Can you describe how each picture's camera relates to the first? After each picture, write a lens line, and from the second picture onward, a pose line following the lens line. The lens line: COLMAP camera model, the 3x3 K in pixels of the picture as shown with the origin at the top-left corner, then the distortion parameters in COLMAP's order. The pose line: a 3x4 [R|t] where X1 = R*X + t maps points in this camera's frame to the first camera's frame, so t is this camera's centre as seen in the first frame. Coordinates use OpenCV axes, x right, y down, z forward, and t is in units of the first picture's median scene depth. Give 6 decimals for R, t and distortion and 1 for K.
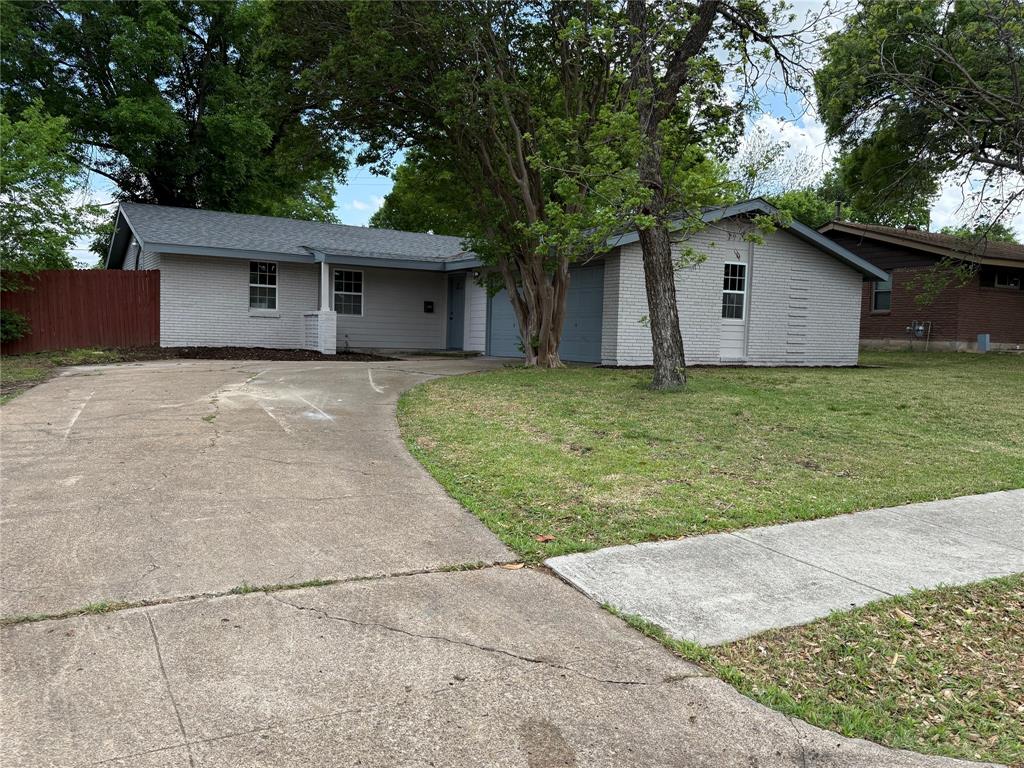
lens RADIAL K [[805.1, 0, 512.0], [0, 805.1, 384.0], [0, 0, 1]] dist [0.010520, -0.001124]
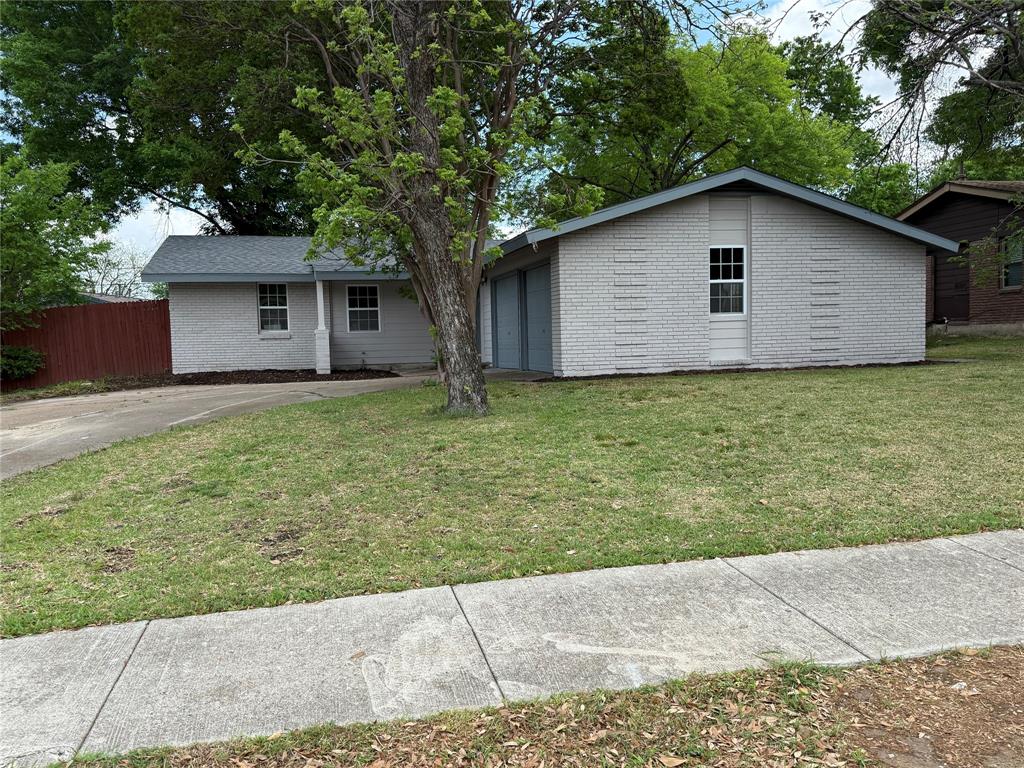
lens RADIAL K [[811.8, 0, 512.0], [0, 811.8, 384.0], [0, 0, 1]] dist [-0.000261, -0.000432]
pose [[0.958979, -0.036795, -0.281077, 0.274583], [0.035788, 0.999321, -0.008718, -0.008197], [0.281208, -0.001699, 0.959645, 0.124098]]
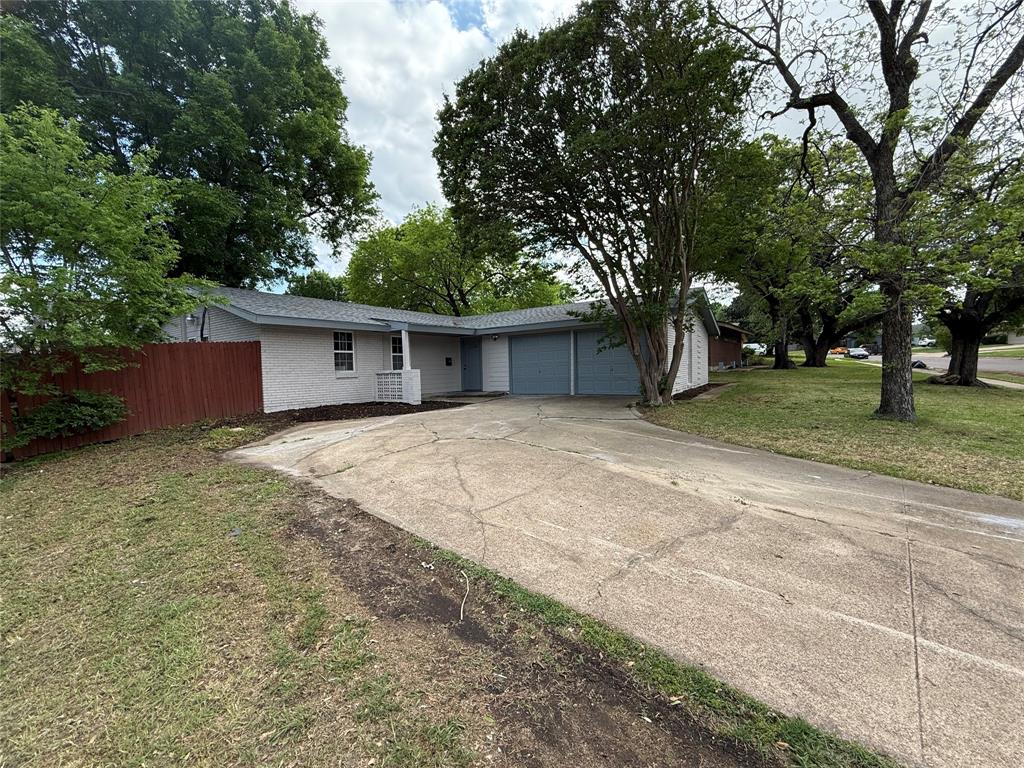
lens RADIAL K [[409.0, 0, 512.0], [0, 409.0, 384.0], [0, 0, 1]] dist [-0.000844, 0.000000]
pose [[0.906000, -0.071157, 0.417253, -0.364079], [0.079863, 0.996800, -0.003418, -0.056211], [-0.415675, 0.036420, 0.908784, 0.376997]]
